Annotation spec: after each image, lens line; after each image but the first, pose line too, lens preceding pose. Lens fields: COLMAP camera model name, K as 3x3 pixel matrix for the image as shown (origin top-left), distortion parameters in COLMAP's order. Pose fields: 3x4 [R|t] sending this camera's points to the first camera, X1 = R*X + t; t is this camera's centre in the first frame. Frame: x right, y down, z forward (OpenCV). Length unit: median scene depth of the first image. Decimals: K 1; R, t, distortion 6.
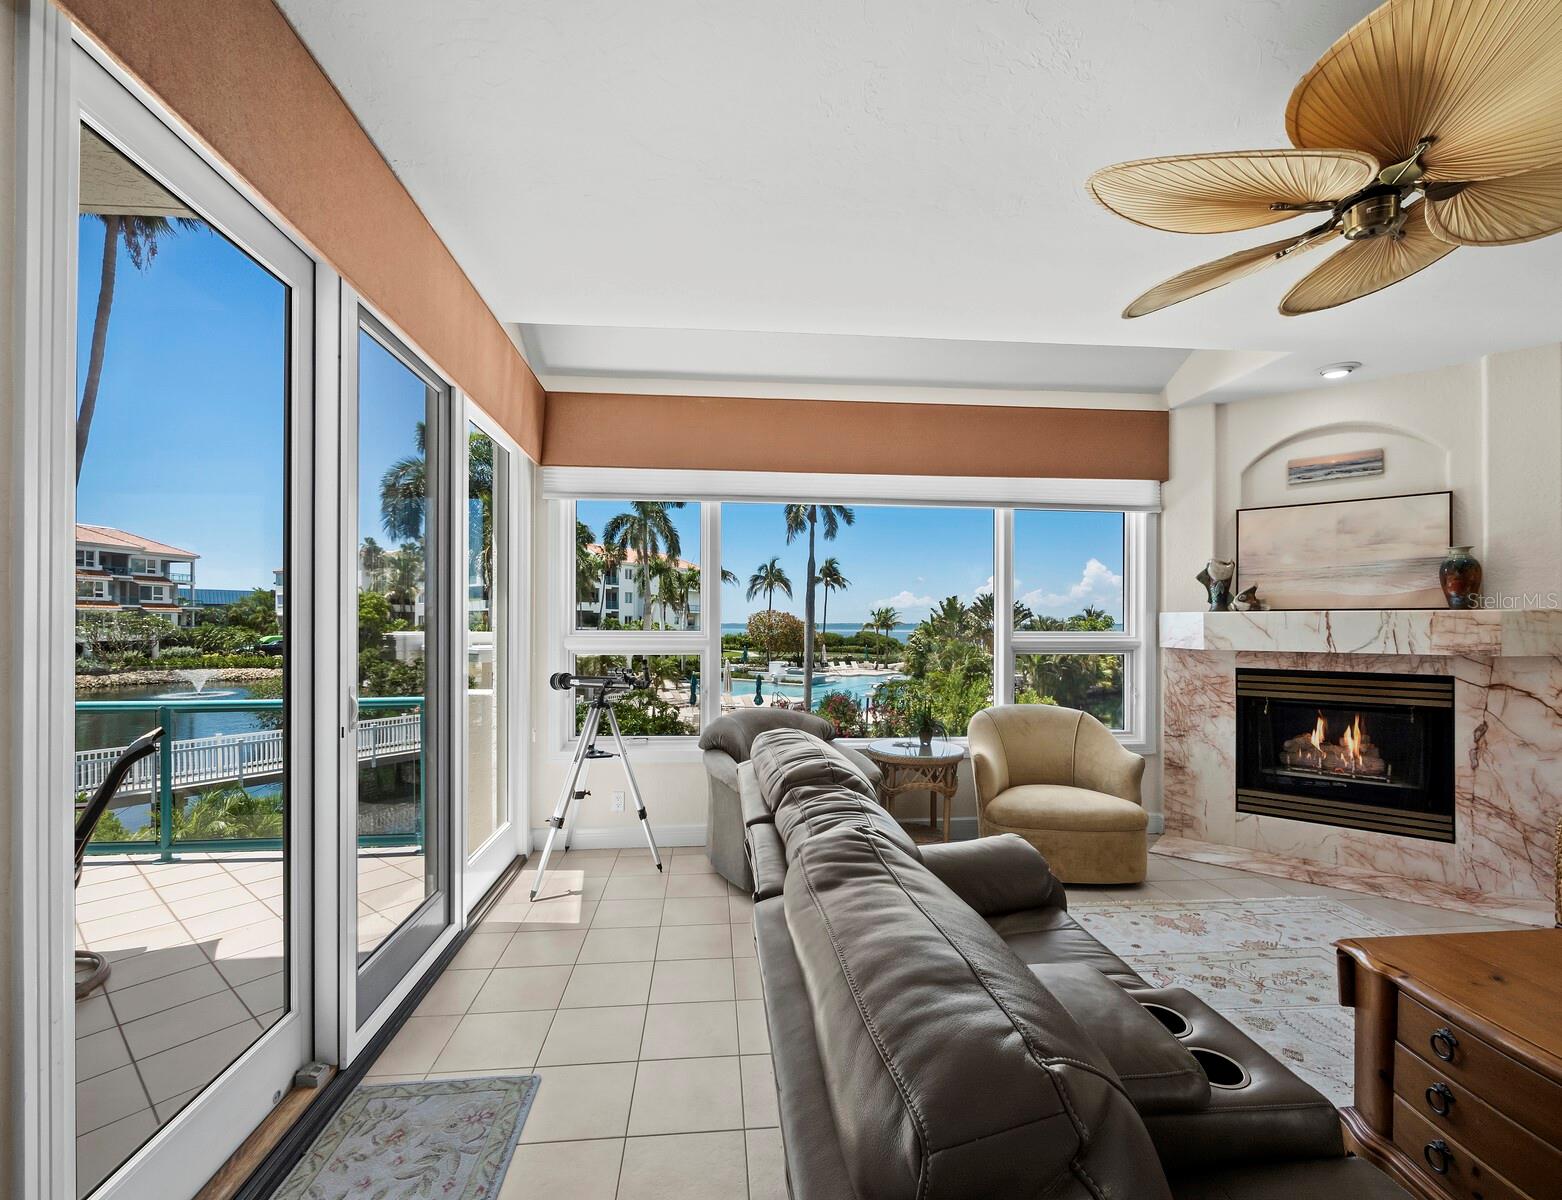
lens RADIAL K [[676.1, 0, 768.0], [0, 676.1, 627.0], [0, 0, 1]] dist [0.001754, -0.001216]
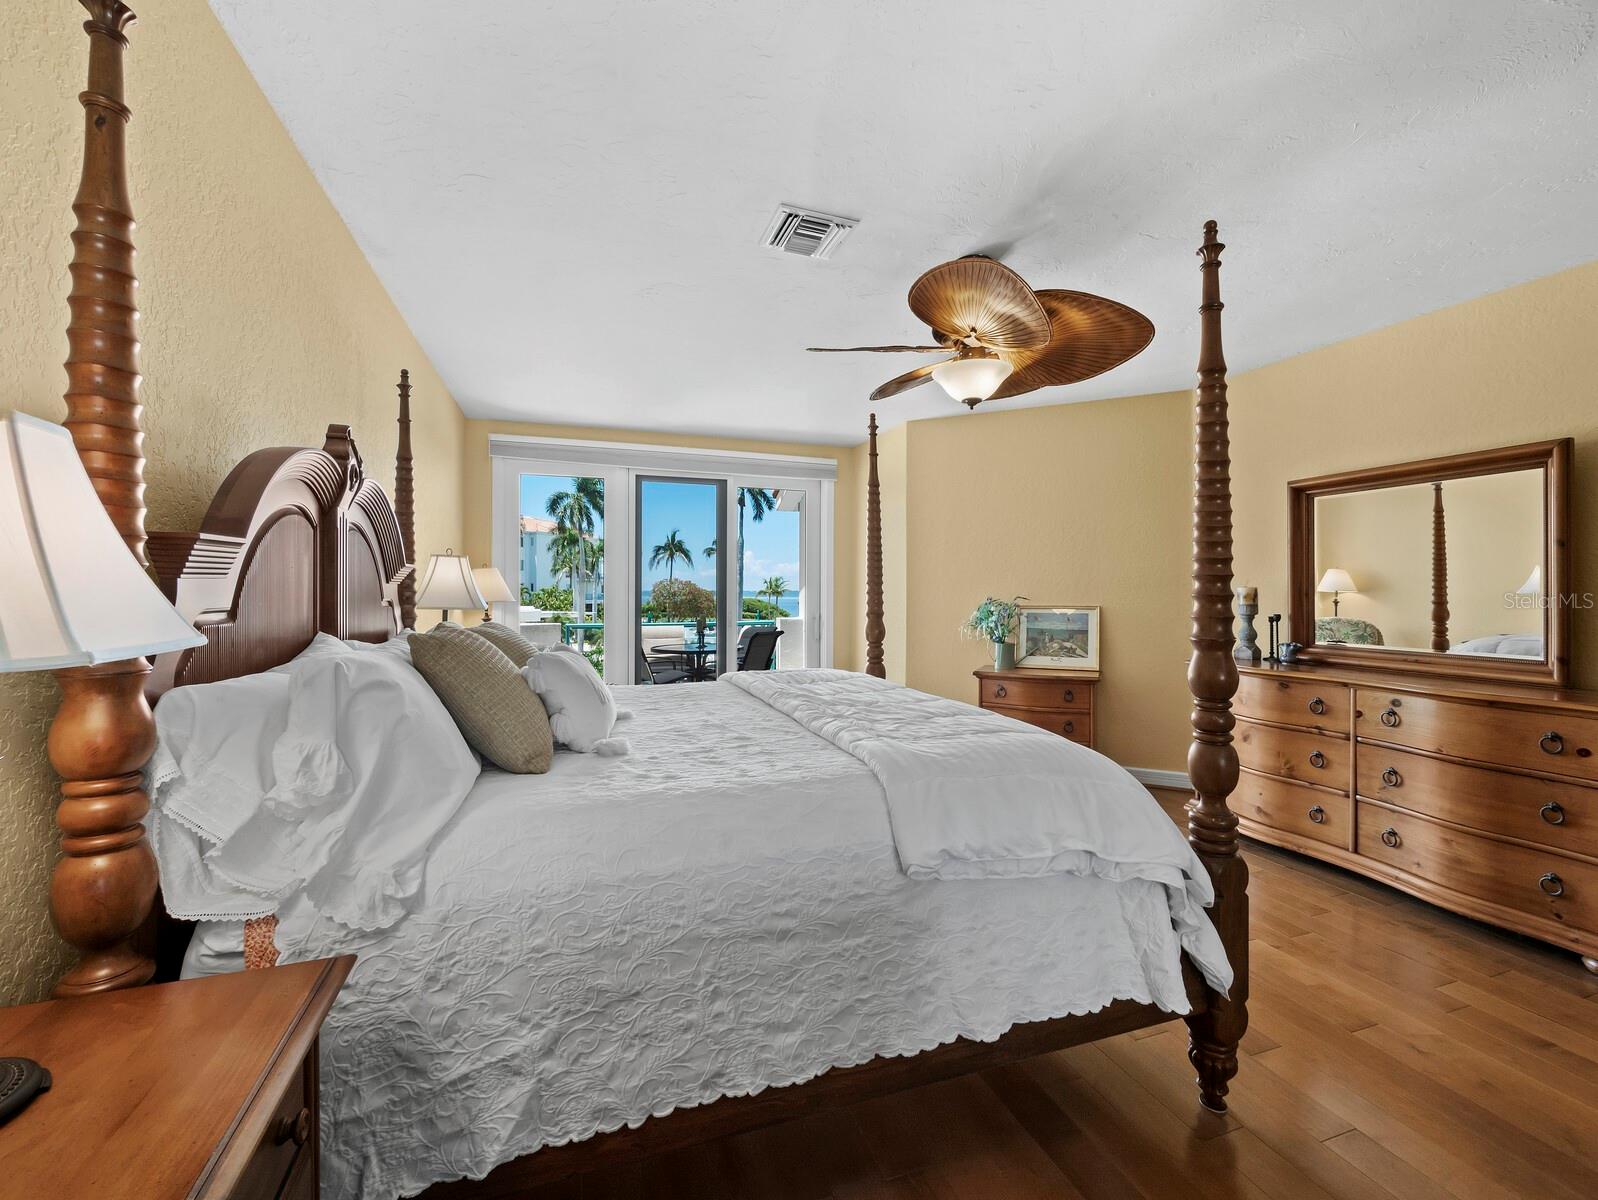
lens RADIAL K [[673.7, 0, 804.7], [0, 673.7, 591.4], [0, 0, 1]] dist [-0.005843, 0.001474]
pose [[0.967486, -0.000741, 0.252925, -0.098330], [0.001888, 0.999989, -0.004292, 0.000696], [-0.252919, 0.004629, 0.967476, -0.142012]]
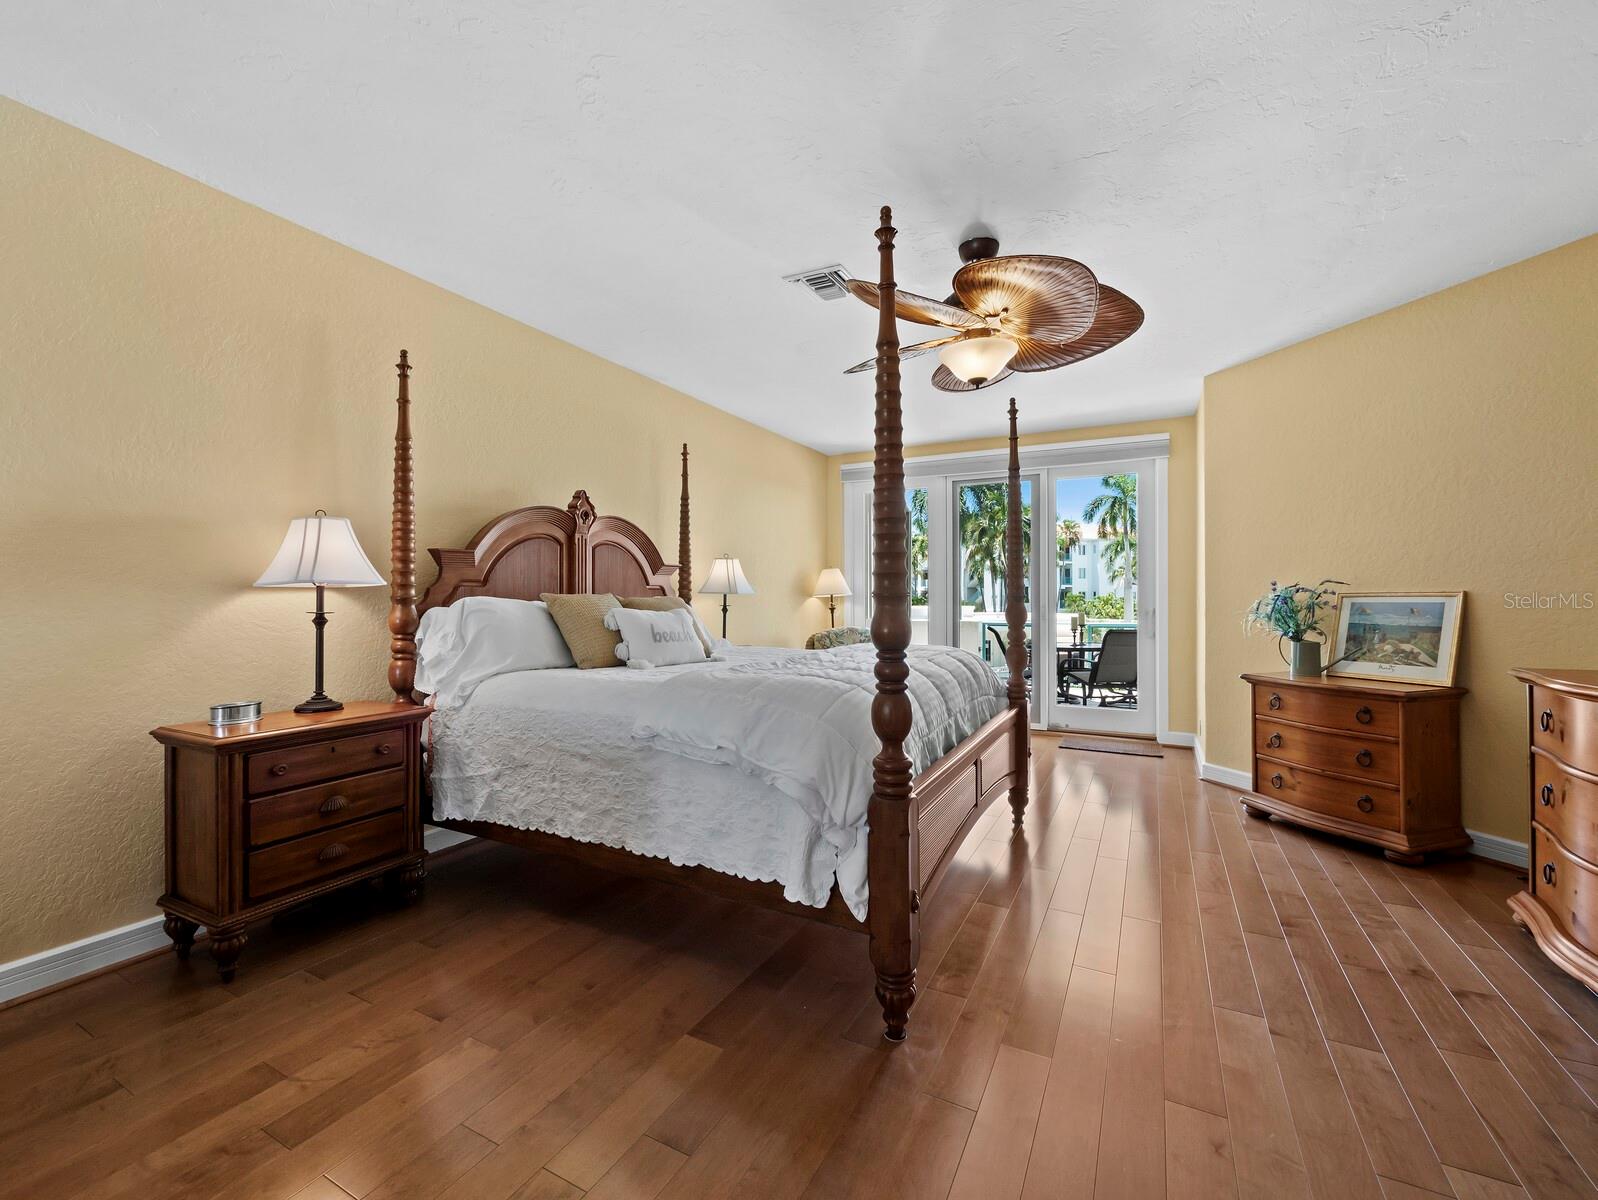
lens RADIAL K [[673.7, 0, 796.5], [0, 673.7, 595.2], [0, 0, 1]] dist [-0.005843, 0.001474]
pose [[0.841951, -0.007234, -0.539506, -0.045786], [0.000353, 0.999917, -0.012856, 0.004056], [0.539555, 0.010634, 0.841883, -0.148691]]
